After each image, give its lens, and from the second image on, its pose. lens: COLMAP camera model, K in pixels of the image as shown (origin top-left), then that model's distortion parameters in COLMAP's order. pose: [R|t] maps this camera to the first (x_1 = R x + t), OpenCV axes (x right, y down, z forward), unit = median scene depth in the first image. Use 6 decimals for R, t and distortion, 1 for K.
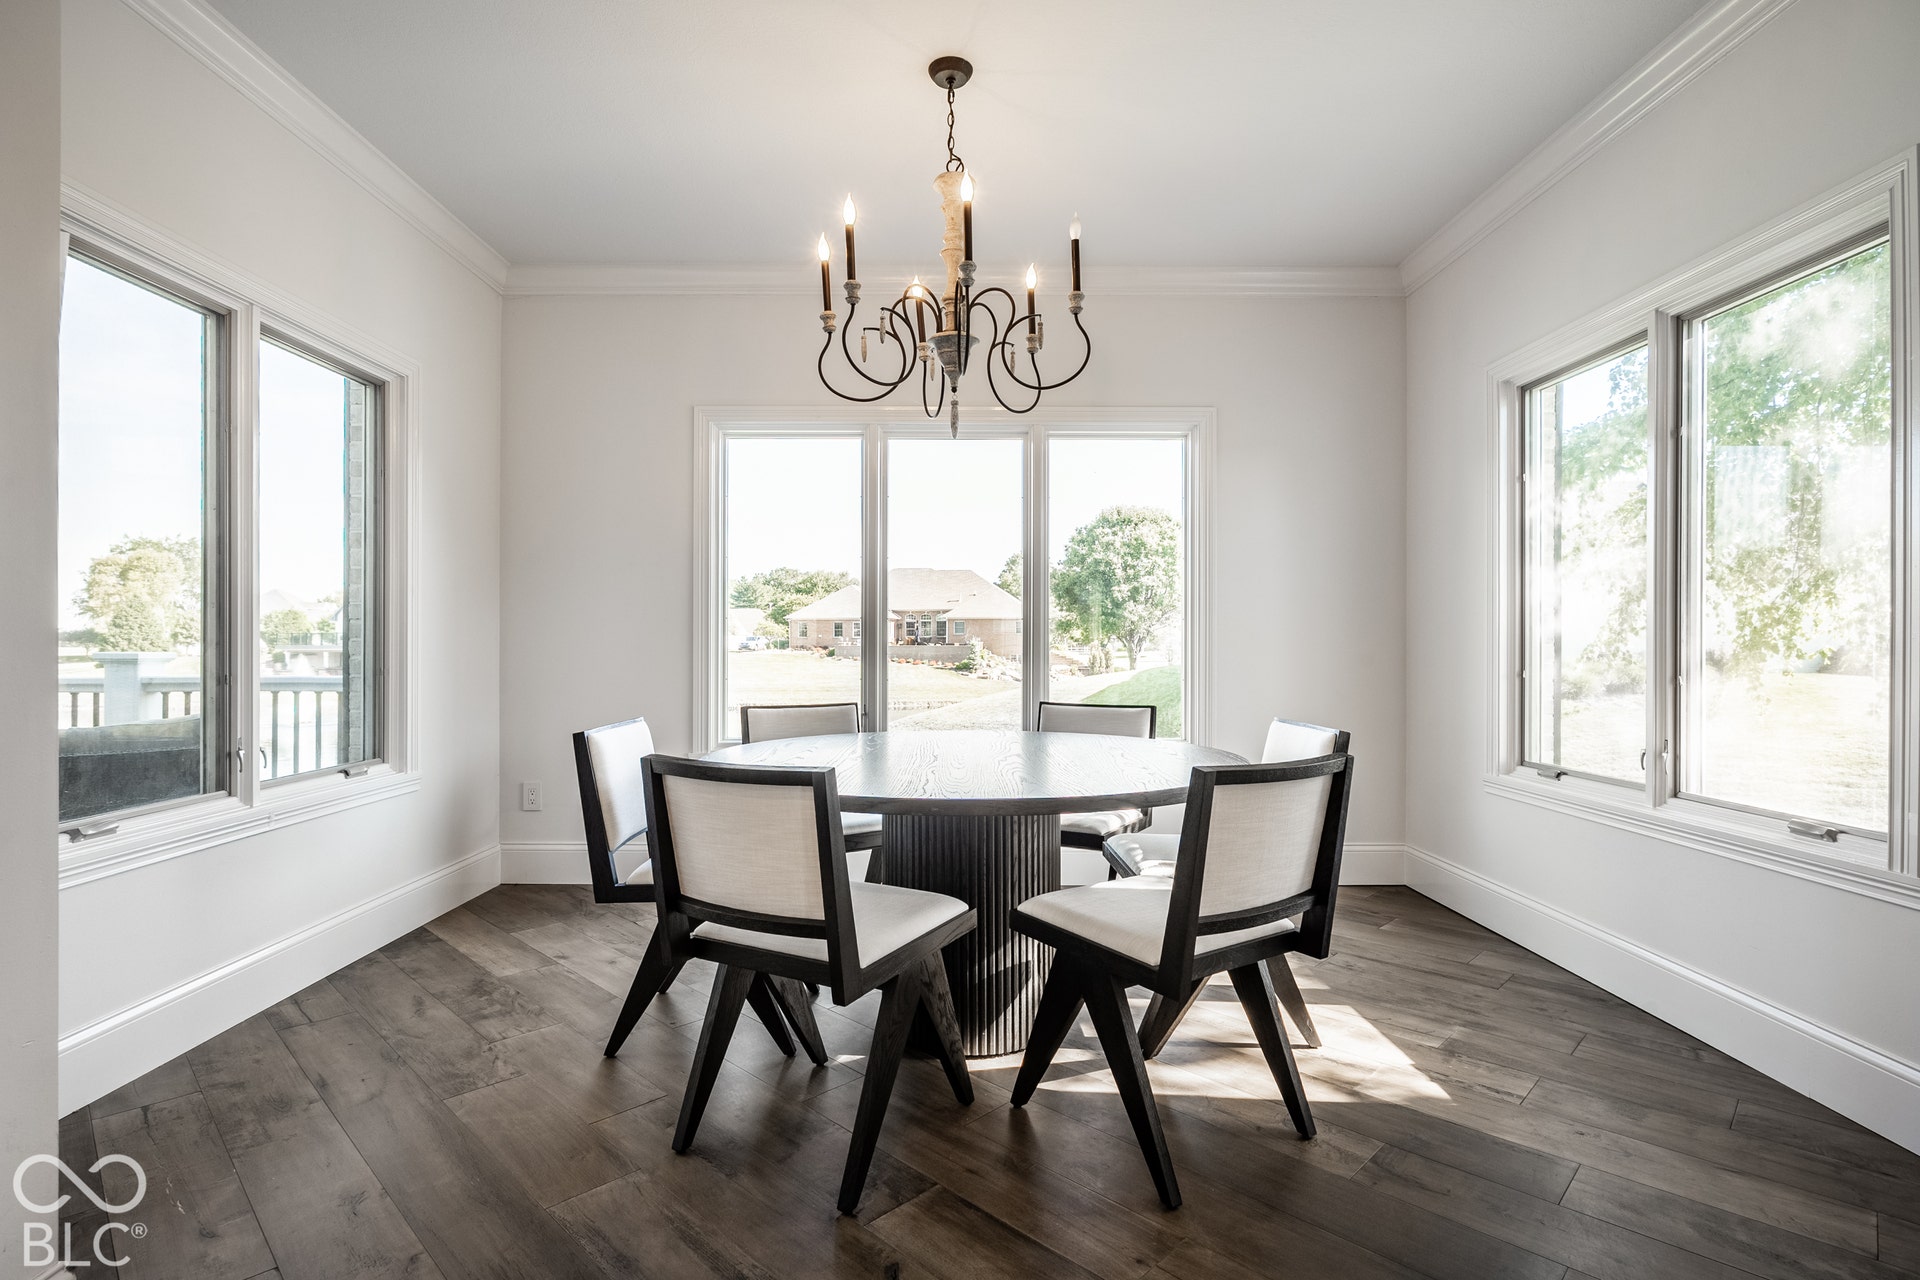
lens RADIAL K [[846.3, 0, 961.5], [0, 846.3, 642.3], [0, 0, 1]] dist [-0.002853, -0.000196]
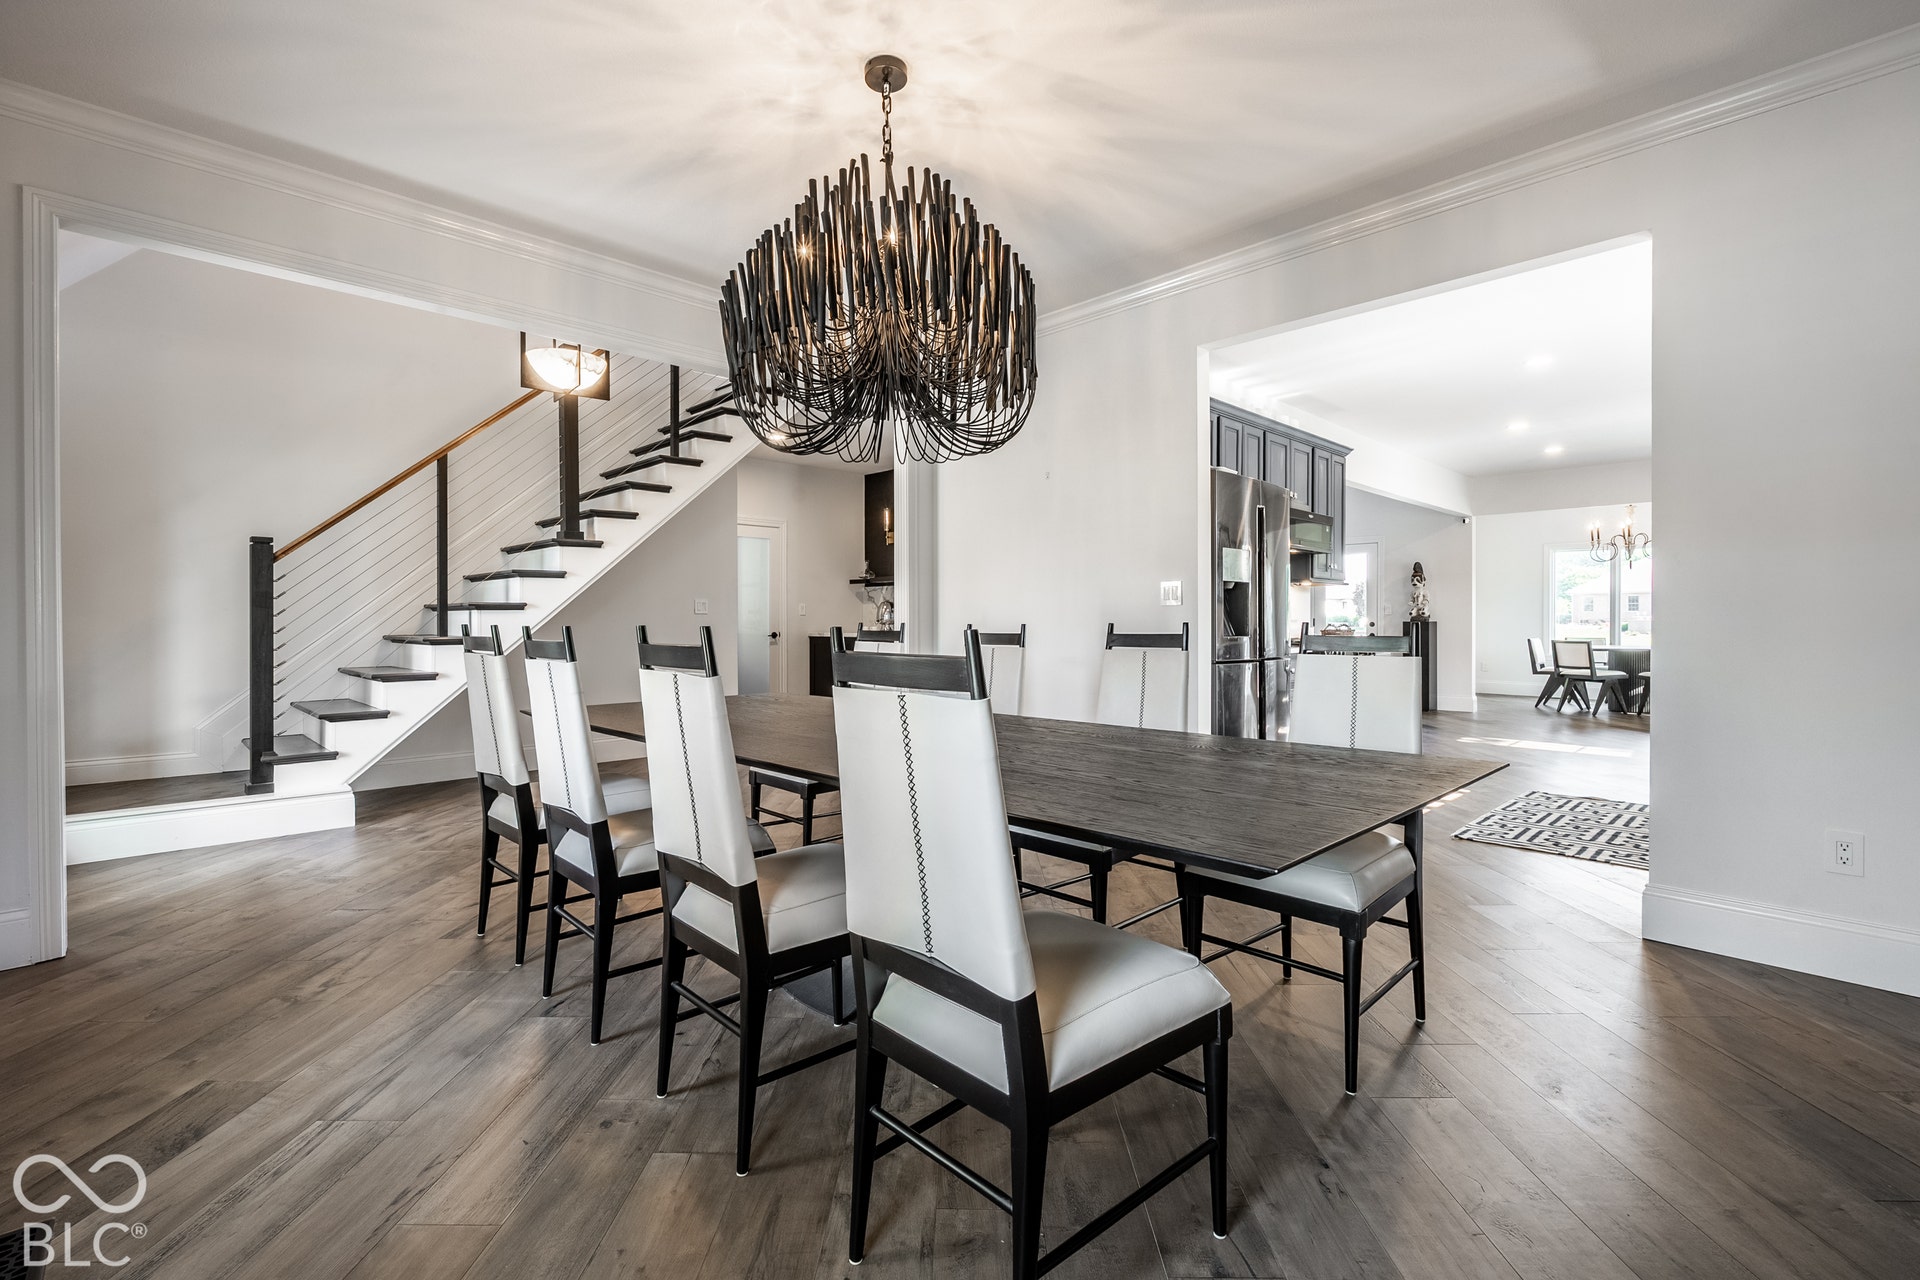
lens RADIAL K [[846.3, 0, 960.9], [0, 846.3, 629.2], [0, 0, 1]] dist [-0.002853, -0.000196]
pose [[0.679317, 0.006954, -0.733812, 1.100357], [0.005045, 0.999887, 0.014146, -0.043100], [0.733827, -0.013312, 0.679205, -5.775201]]
